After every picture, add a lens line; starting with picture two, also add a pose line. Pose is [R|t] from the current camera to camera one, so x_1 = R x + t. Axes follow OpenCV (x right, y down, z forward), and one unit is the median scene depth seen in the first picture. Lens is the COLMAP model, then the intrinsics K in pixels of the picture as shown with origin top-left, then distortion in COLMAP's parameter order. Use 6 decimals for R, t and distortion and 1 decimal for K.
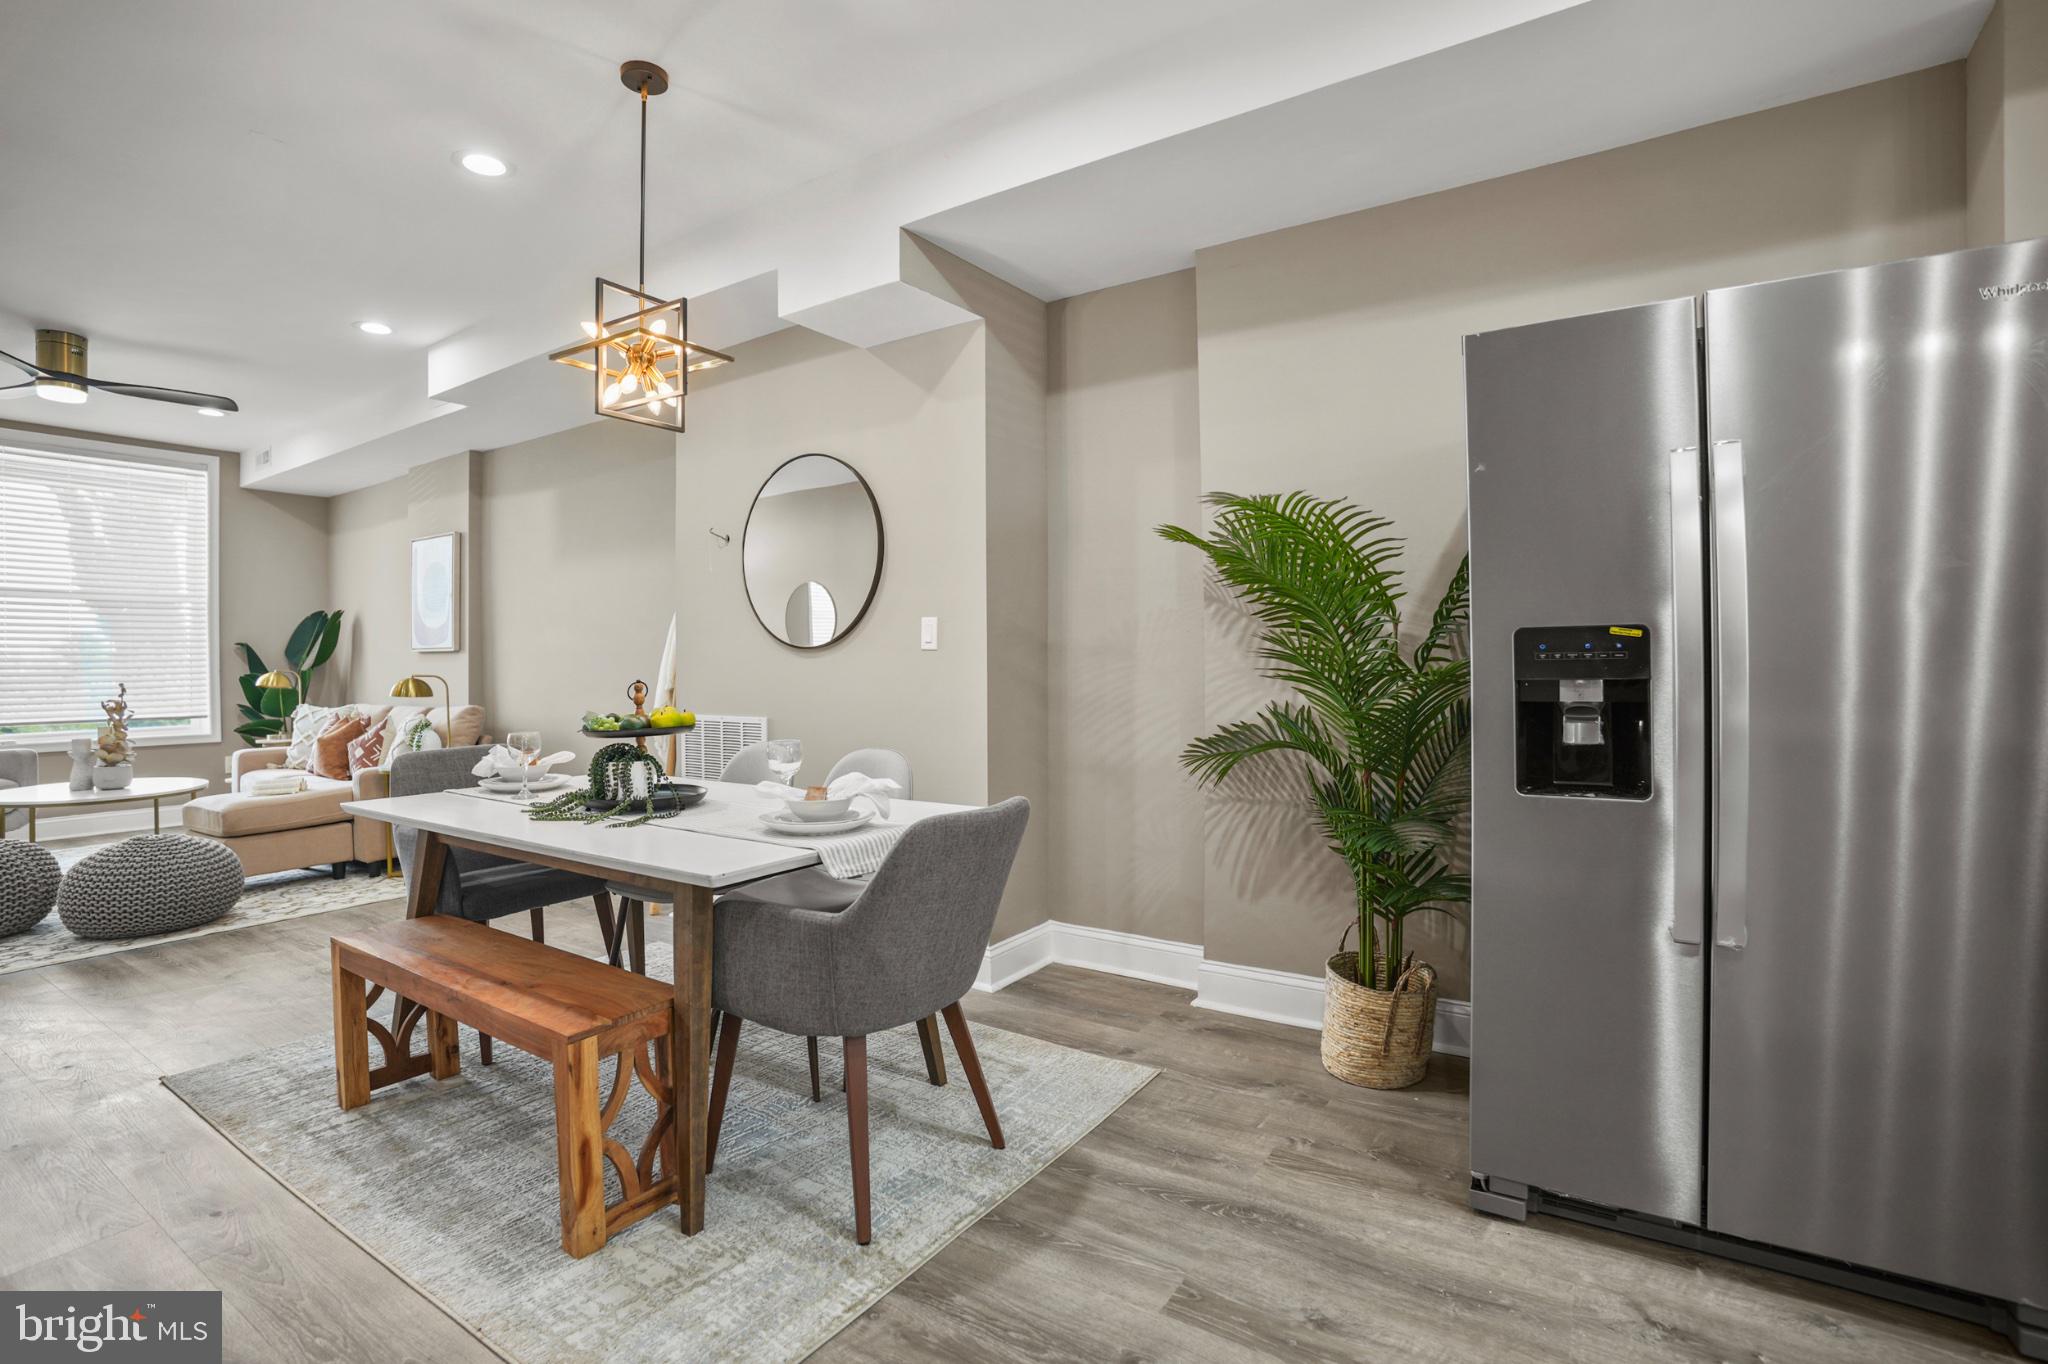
lens RADIAL K [[941.1, 0, 1022.4], [0, 941.1, 664.5], [0, 0, 1]] dist [-0.066236, 0.025642]
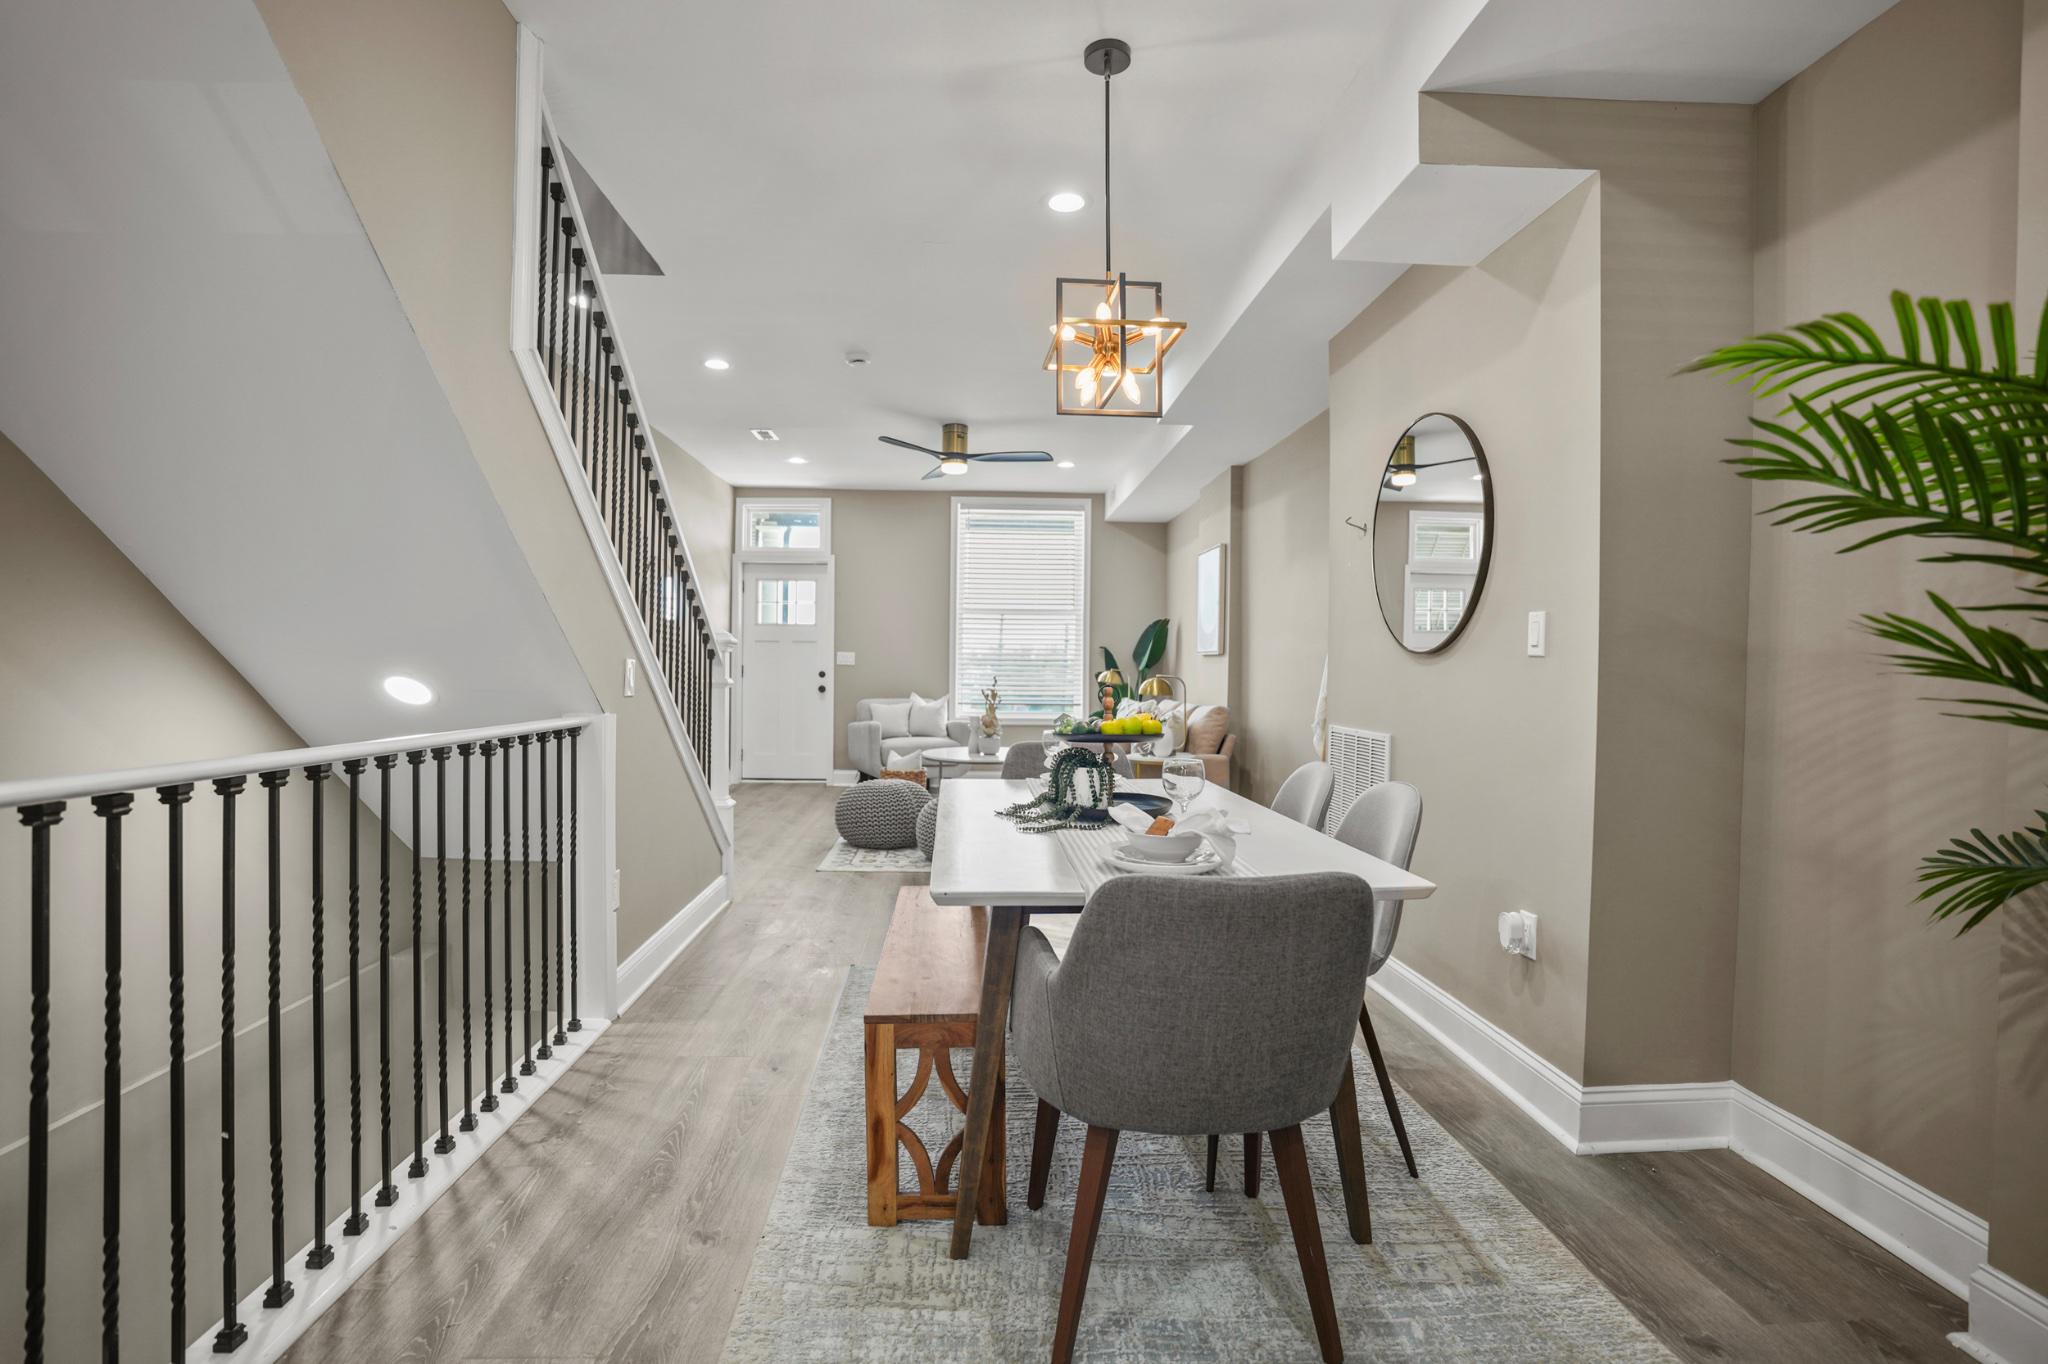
lens RADIAL K [[958.3, 0, 1024.0], [0, 958.3, 682.0], [0, 0, 1]] dist [-0.072317, 0.028161]
pose [[0.601809, 0.029064, -0.798111, 0.188391], [-0.019931, 0.999573, 0.021372, -0.002610], [0.798392, 0.003045, 0.602131, 0.192900]]
